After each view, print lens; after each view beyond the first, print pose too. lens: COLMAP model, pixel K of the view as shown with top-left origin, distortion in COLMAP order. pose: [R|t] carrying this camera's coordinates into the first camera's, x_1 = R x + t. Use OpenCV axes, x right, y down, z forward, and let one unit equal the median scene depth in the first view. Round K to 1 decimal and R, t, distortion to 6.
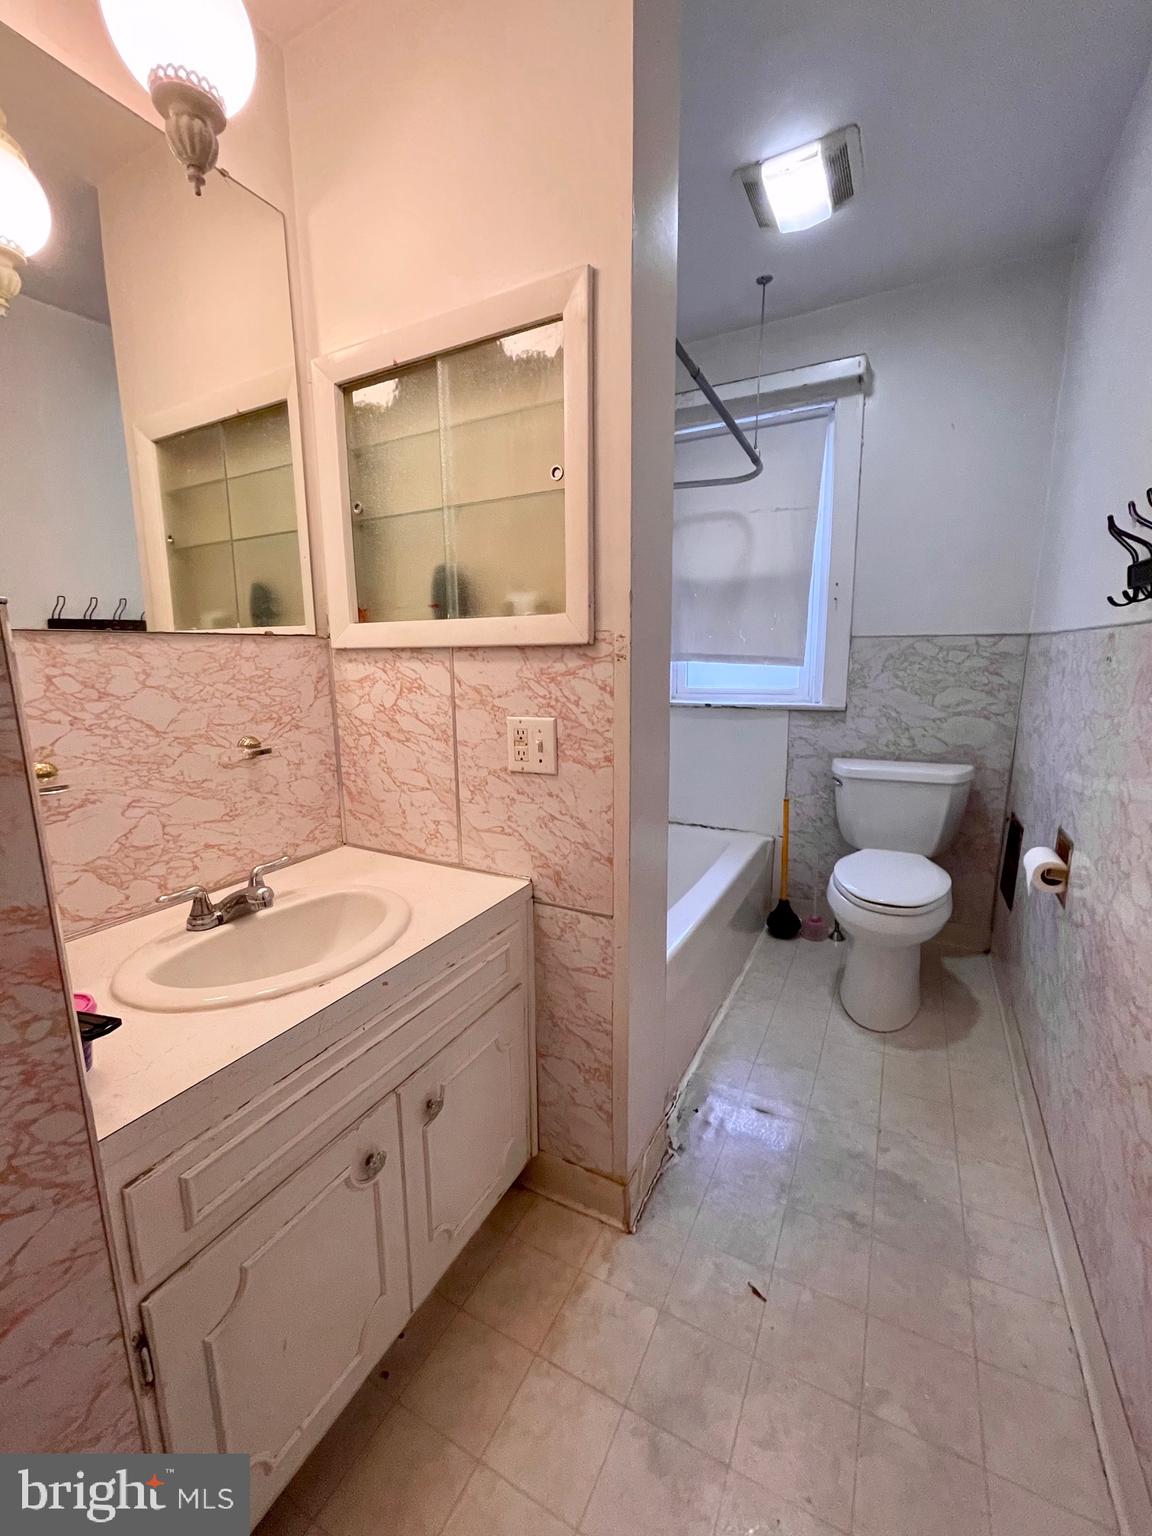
lens RADIAL K [[623.0, 0, 577.9], [0, 623.0, 770.0], [0, 0, 1]] dist [-0.006606, 0.000257]
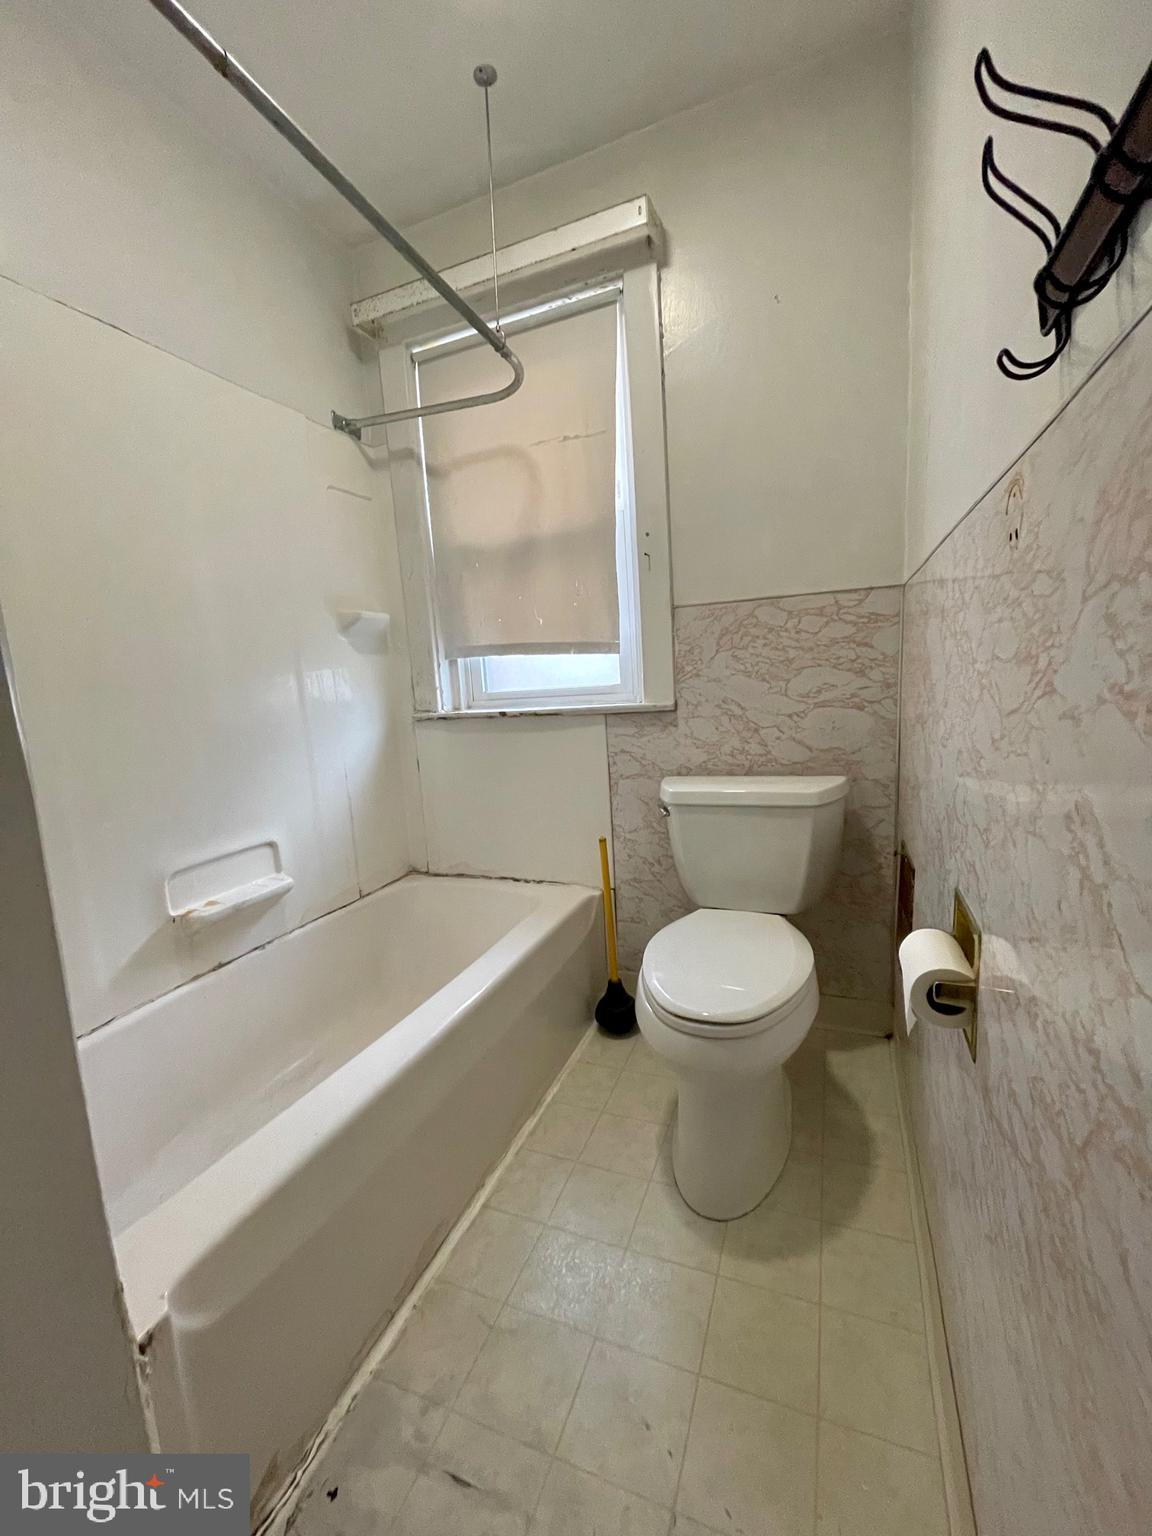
lens RADIAL K [[623.0, 0, 577.9], [0, 623.0, 770.0], [0, 0, 1]] dist [-0.006606, 0.000257]
pose [[0.994214, -0.060451, 0.088797, 0.265929], [0.063948, 0.997265, -0.037069, -0.007490], [-0.086313, 0.042533, 0.995360, 0.317740]]
